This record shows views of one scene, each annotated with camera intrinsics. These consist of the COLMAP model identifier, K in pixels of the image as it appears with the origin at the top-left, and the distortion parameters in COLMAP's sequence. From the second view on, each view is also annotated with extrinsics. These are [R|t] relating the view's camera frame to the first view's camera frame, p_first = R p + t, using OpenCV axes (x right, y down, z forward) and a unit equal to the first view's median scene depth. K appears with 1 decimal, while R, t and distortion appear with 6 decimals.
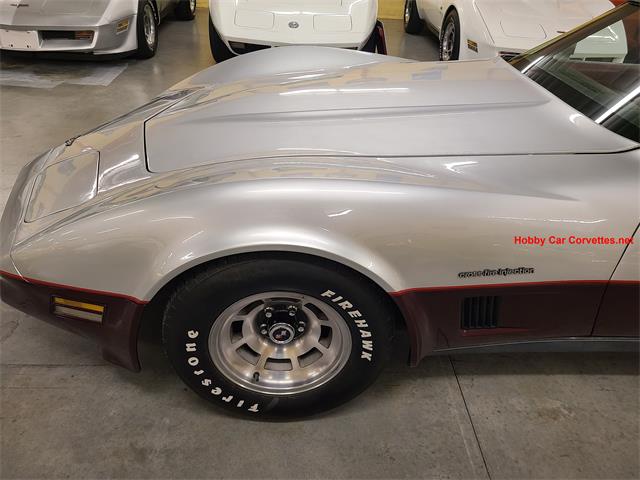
lens RADIAL K [[477.3, 0, 325.3], [0, 477.3, 232.8], [0, 0, 1]] dist [0.066358, -0.046978]
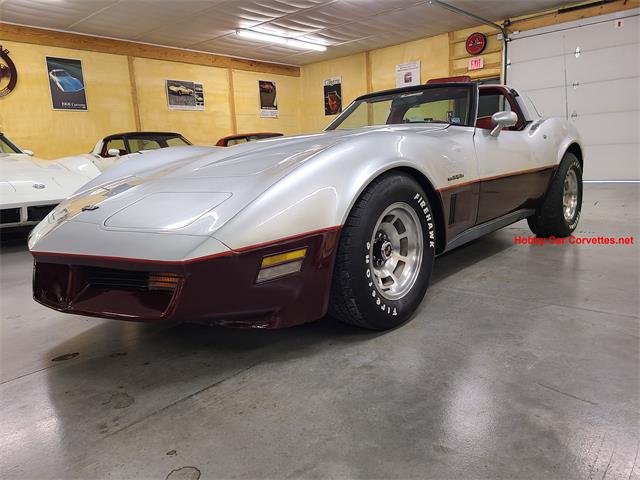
lens RADIAL K [[477.3, 0, 322.8], [0, 477.3, 241.4], [0, 0, 1]] dist [0.066358, -0.046978]
pose [[0.679577, -0.217787, 0.700531, -1.187583], [0.465160, 0.866333, -0.181914, 0.349756], [-0.567275, 0.449484, 0.690046, 0.116871]]
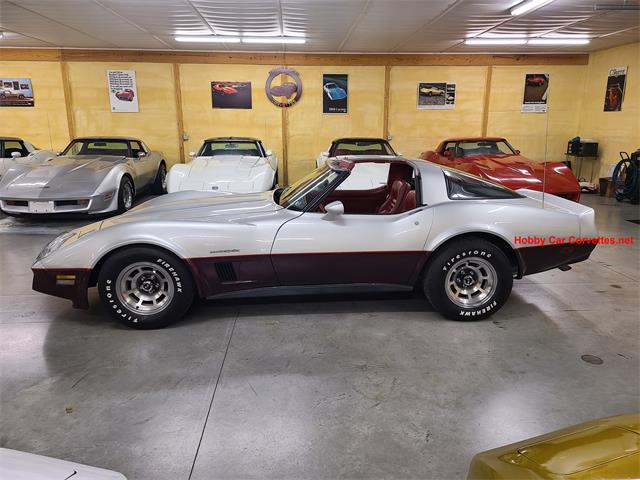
lens RADIAL K [[477.3, 0, 323.5], [0, 477.3, 240.8], [0, 0, 1]] dist [0.066358, -0.046978]
pose [[0.997924, -0.061306, 0.019751, 0.774265], [0.064403, 0.945565, -0.318996, 0.829160], [0.000881, 0.319605, 0.947550, -1.420558]]
